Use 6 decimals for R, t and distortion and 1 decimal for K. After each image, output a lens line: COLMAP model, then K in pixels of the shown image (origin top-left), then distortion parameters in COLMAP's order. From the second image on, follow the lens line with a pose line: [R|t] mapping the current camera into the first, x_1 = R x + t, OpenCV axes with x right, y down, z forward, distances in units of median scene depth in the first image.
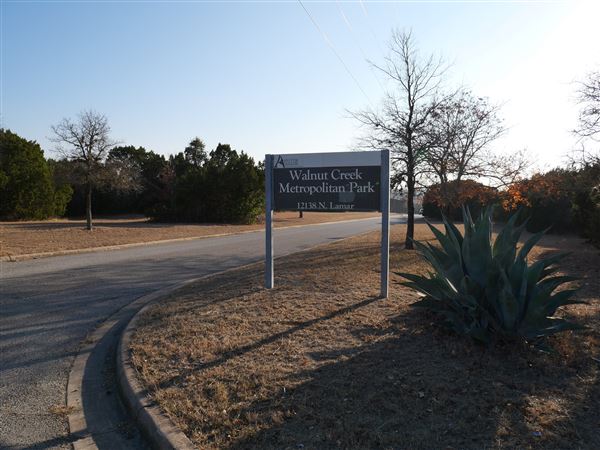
lens RADIAL K [[438.2, 0, 300.0], [0, 438.2, 225.0], [0, 0, 1]] dist [-0.038278, 0.002533]
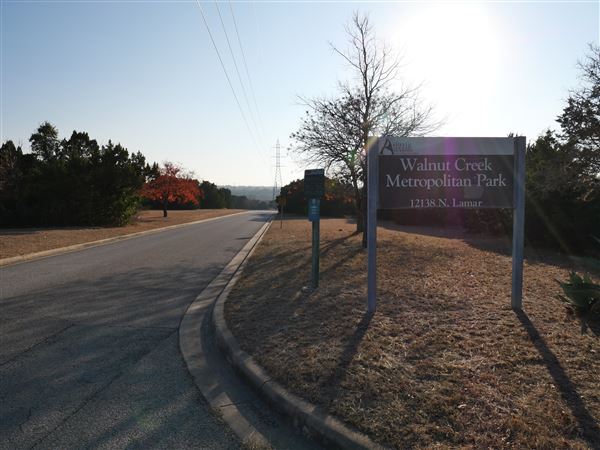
lens RADIAL K [[438.2, 0, 300.0], [0, 438.2, 225.0], [0, 0, 1]] dist [-0.038278, 0.002533]
pose [[0.929985, -0.033465, 0.366071, -0.479396], [0.030592, 0.999439, 0.013648, -0.022207], [-0.366323, -0.001493, 0.930487, 0.344025]]
